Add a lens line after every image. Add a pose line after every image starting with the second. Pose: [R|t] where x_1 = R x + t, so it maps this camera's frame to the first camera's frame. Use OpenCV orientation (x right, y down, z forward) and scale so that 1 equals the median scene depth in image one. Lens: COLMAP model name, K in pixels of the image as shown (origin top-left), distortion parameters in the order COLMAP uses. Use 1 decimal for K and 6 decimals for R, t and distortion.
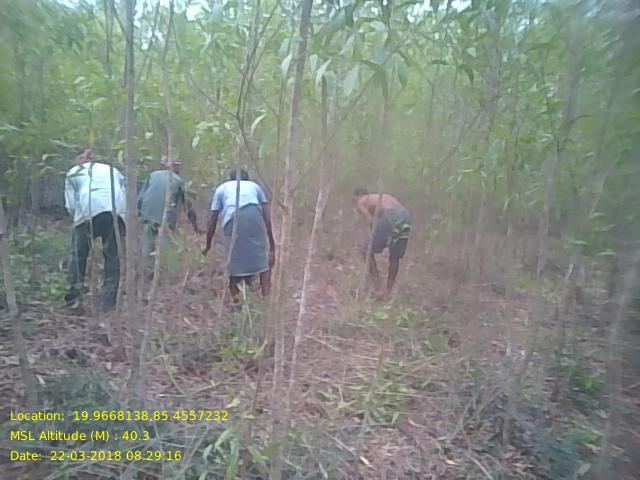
lens RADIAL K [[550.2, 0, 319.5], [0, 550.2, 262.2], [0, 0, 1]] dist [0.103778, -0.267296]
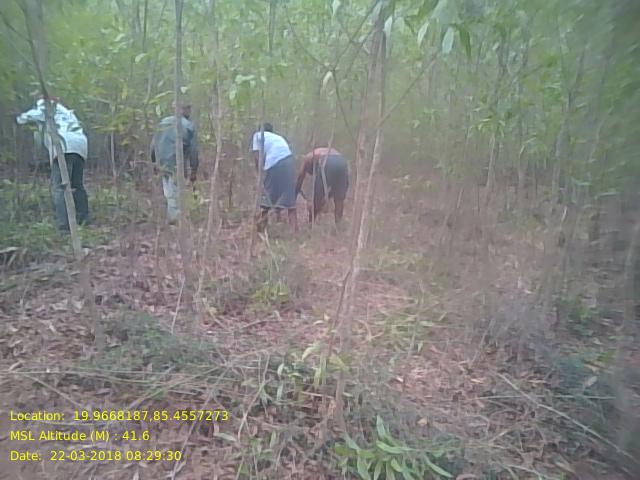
lens RADIAL K [[550.2, 0, 319.5], [0, 550.2, 262.2], [0, 0, 1]] dist [0.103778, -0.267296]
pose [[0.998512, -0.023731, 0.049093, -0.109464], [0.019858, 0.996761, 0.077925, 0.019698], [-0.050783, -0.076834, 0.995750, -0.080441]]
